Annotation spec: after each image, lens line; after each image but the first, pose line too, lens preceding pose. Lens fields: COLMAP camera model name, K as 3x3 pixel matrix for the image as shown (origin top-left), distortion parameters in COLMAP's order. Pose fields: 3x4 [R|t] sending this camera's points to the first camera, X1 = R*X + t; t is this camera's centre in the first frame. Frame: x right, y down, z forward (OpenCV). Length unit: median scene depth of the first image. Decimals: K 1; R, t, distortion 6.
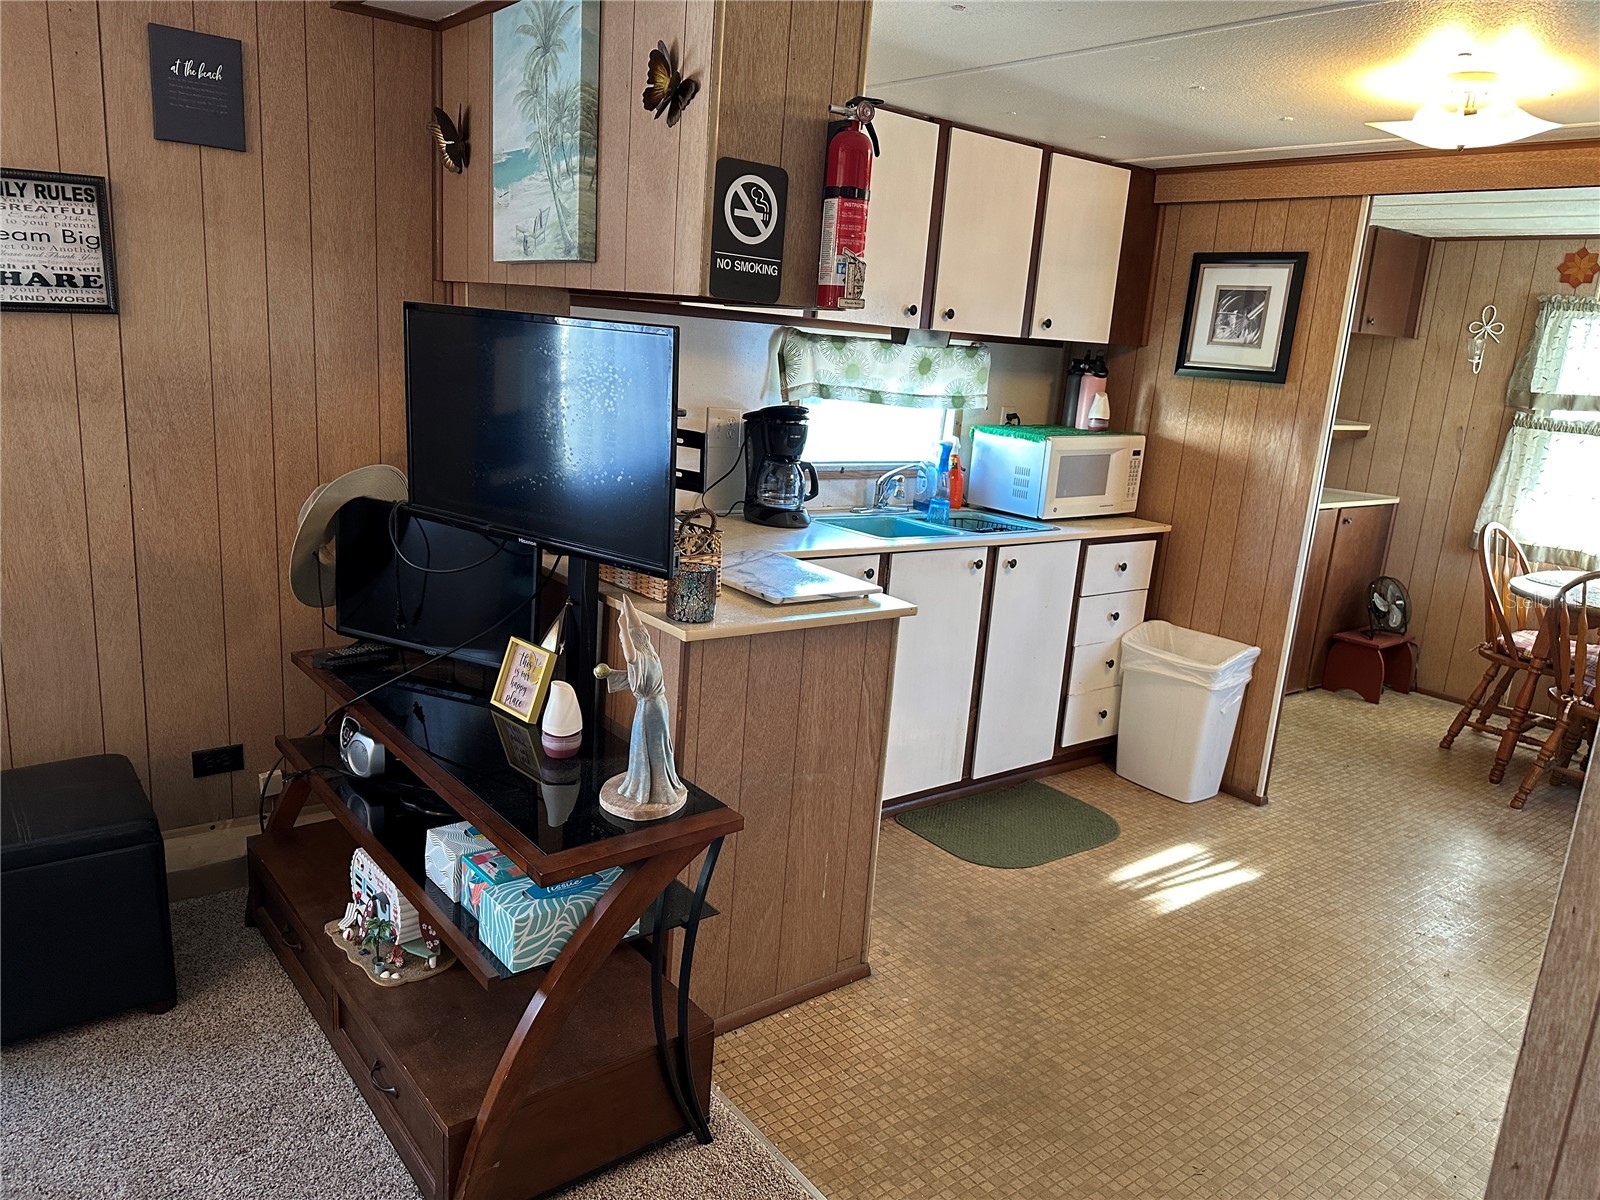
lens RADIAL K [[1114.6, 0, 803.7], [0, 1114.6, 601.4], [0, 0, 1]] dist [0.048016, -0.056100]
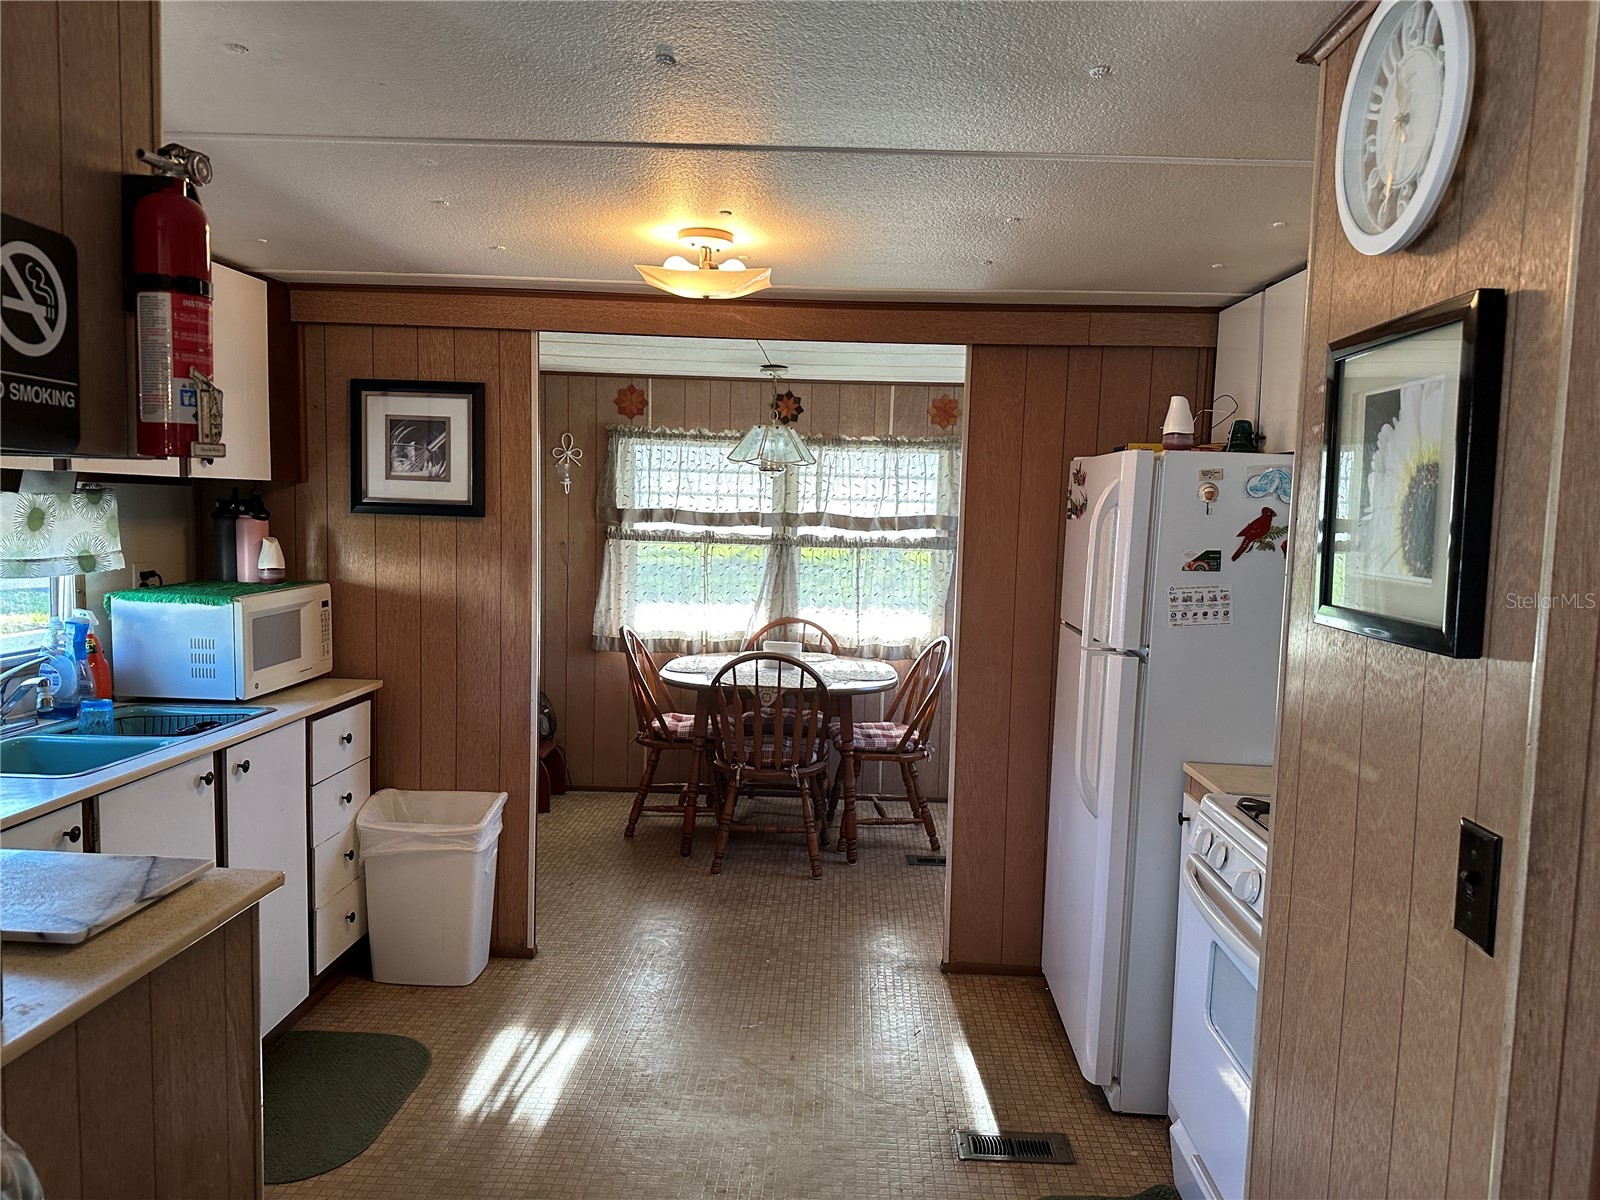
lens RADIAL K [[1114.6, 0, 807.2], [0, 1114.6, 603.1], [0, 0, 1]] dist [0.048016, -0.056100]
pose [[0.638073, -0.120480, 0.760491, -0.129435], [0.194768, 0.980816, -0.008030, -0.057934], [-0.744935, 0.153244, 0.649299, 0.179326]]
